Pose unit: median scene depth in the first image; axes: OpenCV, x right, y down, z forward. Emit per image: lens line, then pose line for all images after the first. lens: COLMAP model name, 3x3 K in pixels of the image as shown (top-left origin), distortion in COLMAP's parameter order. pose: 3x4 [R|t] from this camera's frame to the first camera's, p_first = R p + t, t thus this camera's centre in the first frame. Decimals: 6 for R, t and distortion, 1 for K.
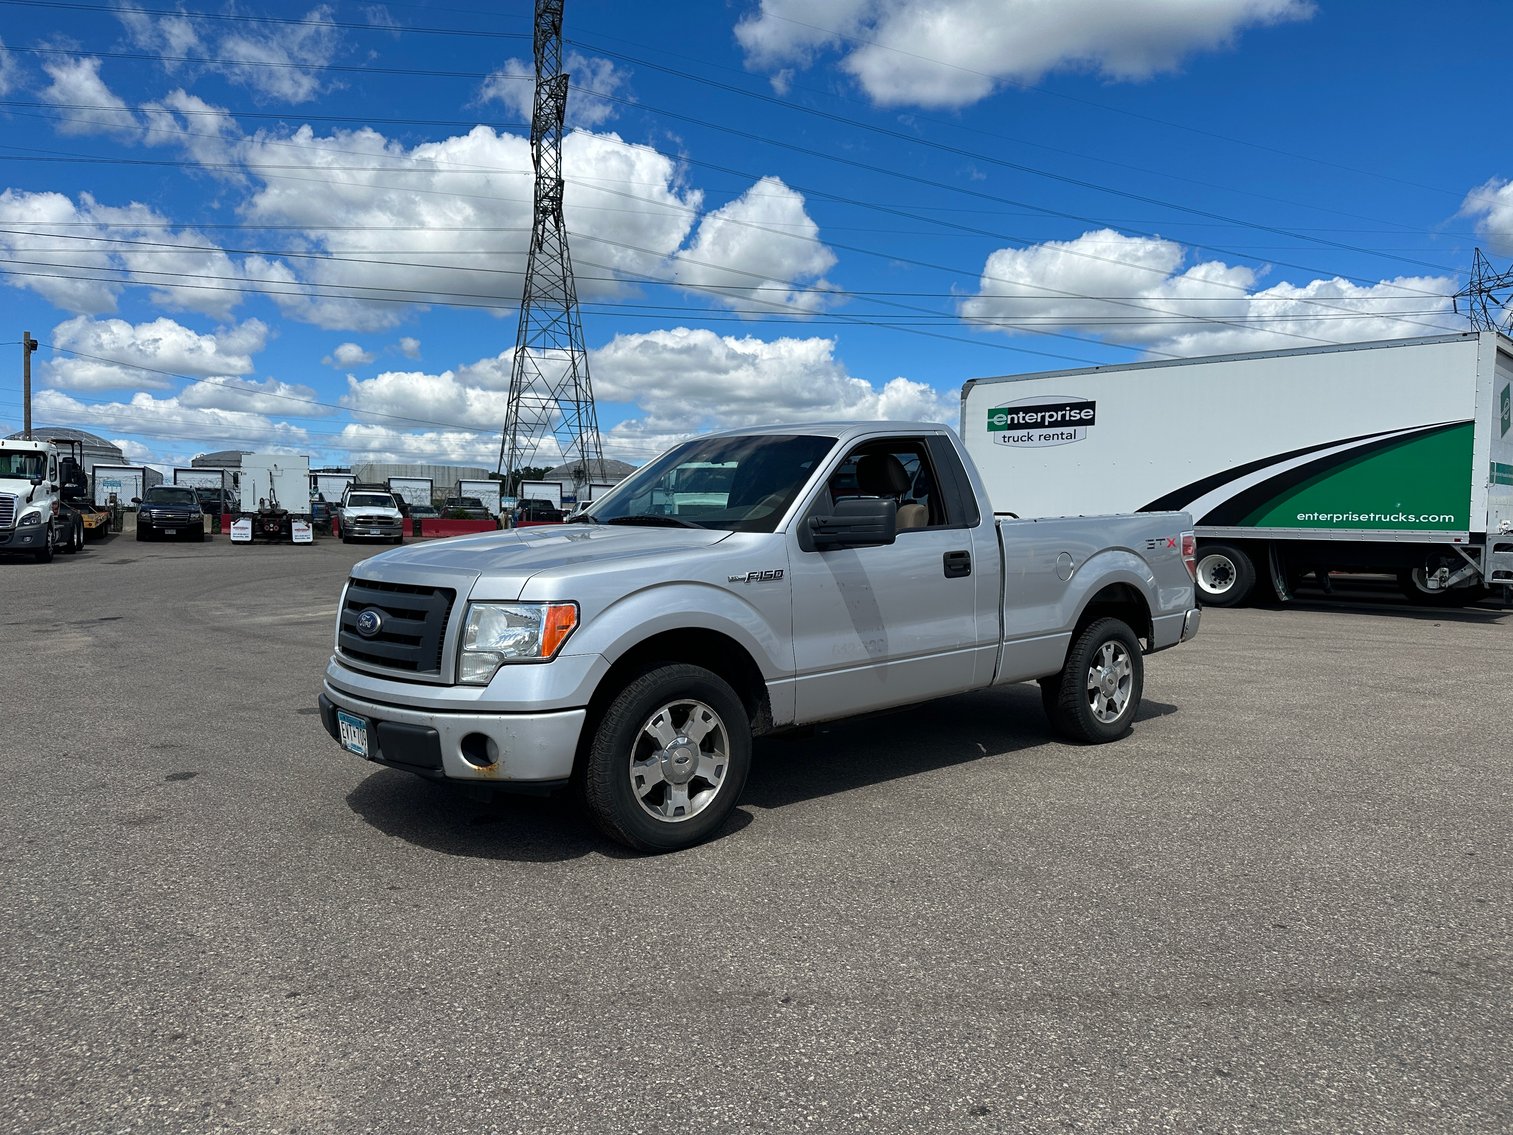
lens RADIAL K [[1050.9, 0, 757.4], [0, 1050.9, 582.2], [0, 0, 1]] dist [0.007457, -0.020500]
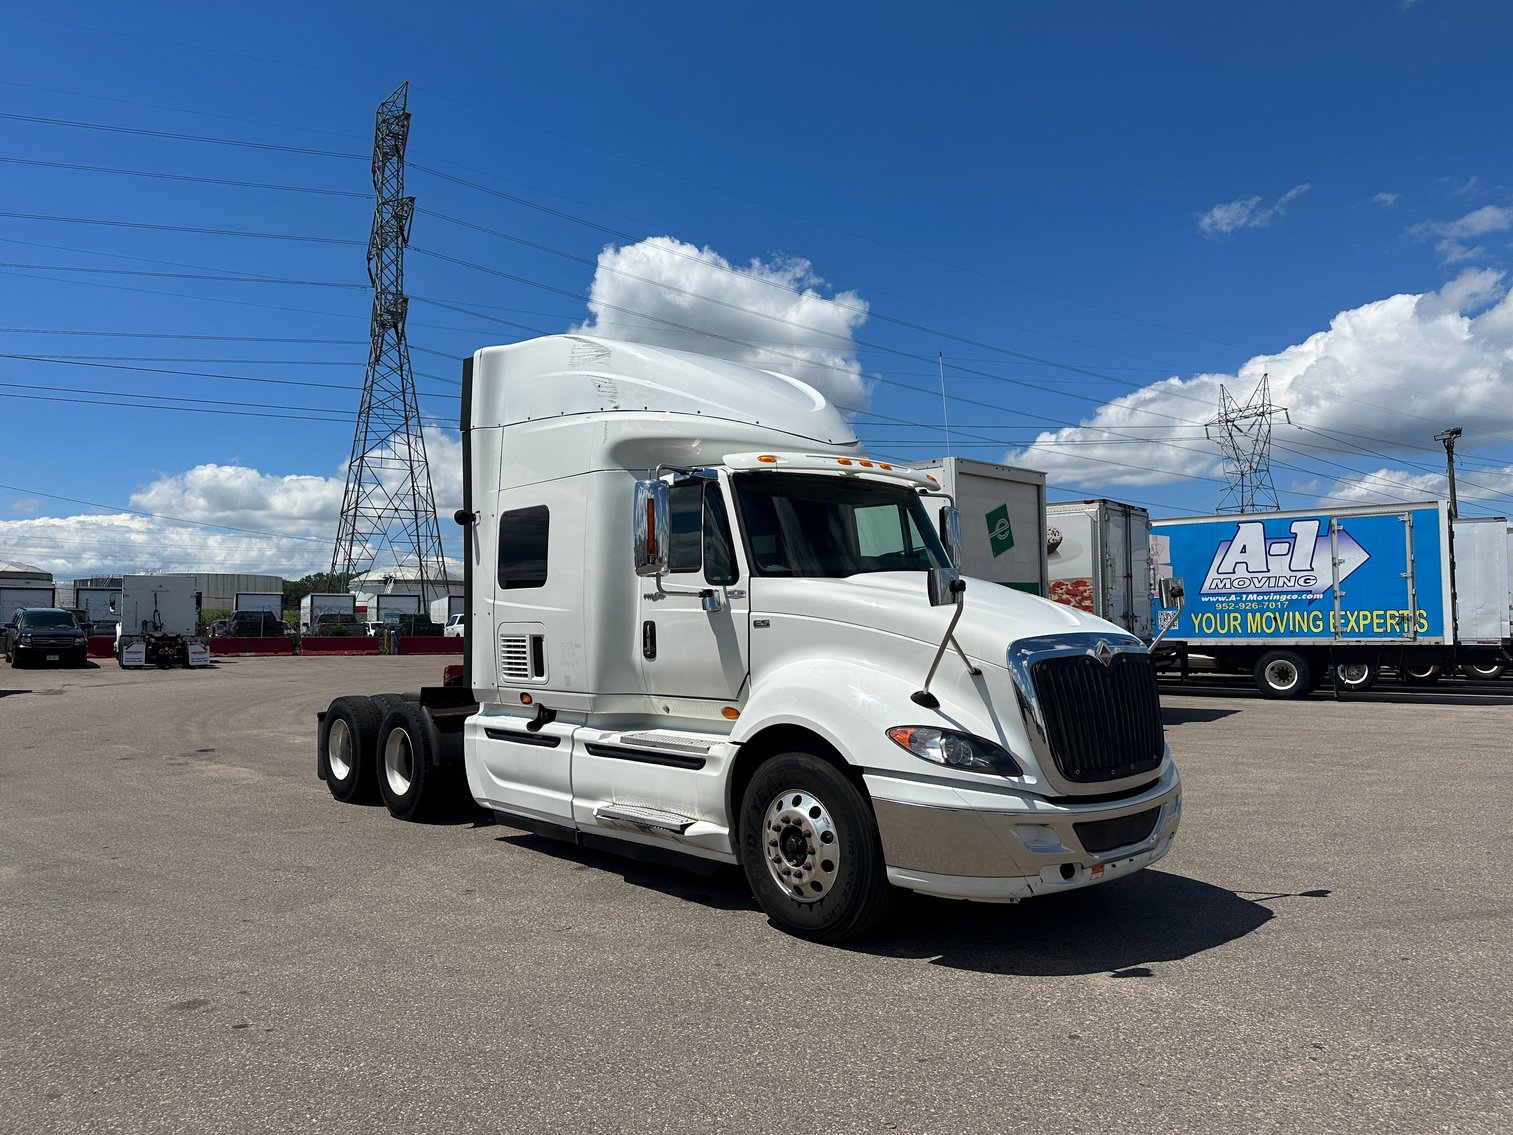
lens RADIAL K [[1050.9, 0, 769.1], [0, 1050.9, 567.9], [0, 0, 1]] dist [0.007457, -0.020500]
pose [[0.980556, -0.006511, 0.196132, -0.089712], [0.028201, 0.993750, -0.108004, -0.006438], [-0.194203, 0.111435, 0.974611, -0.053259]]
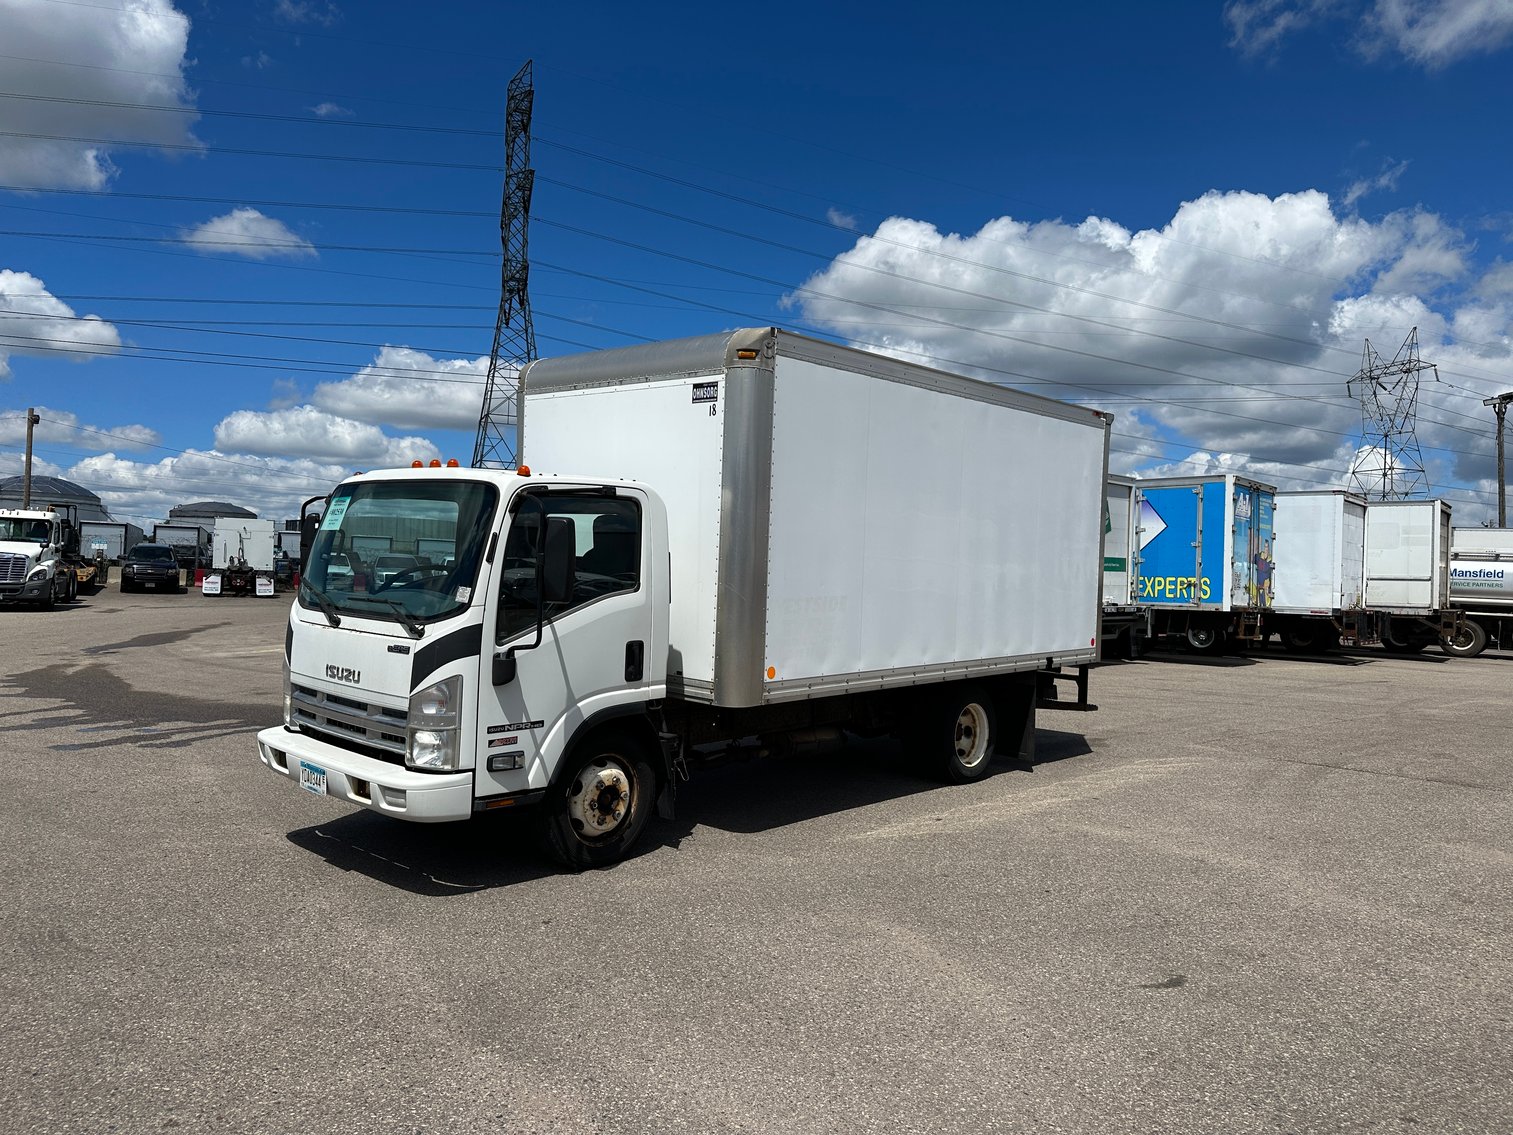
lens RADIAL K [[1050.9, 0, 758.1], [0, 1050.9, 575.7], [0, 0, 1]] dist [0.007457, -0.020500]
pose [[0.999709, 0.014314, 0.019409, 0.077168], [-0.013143, 0.998162, -0.059161, 0.001564], [-0.020220, 0.058889, 0.998060, -0.148050]]
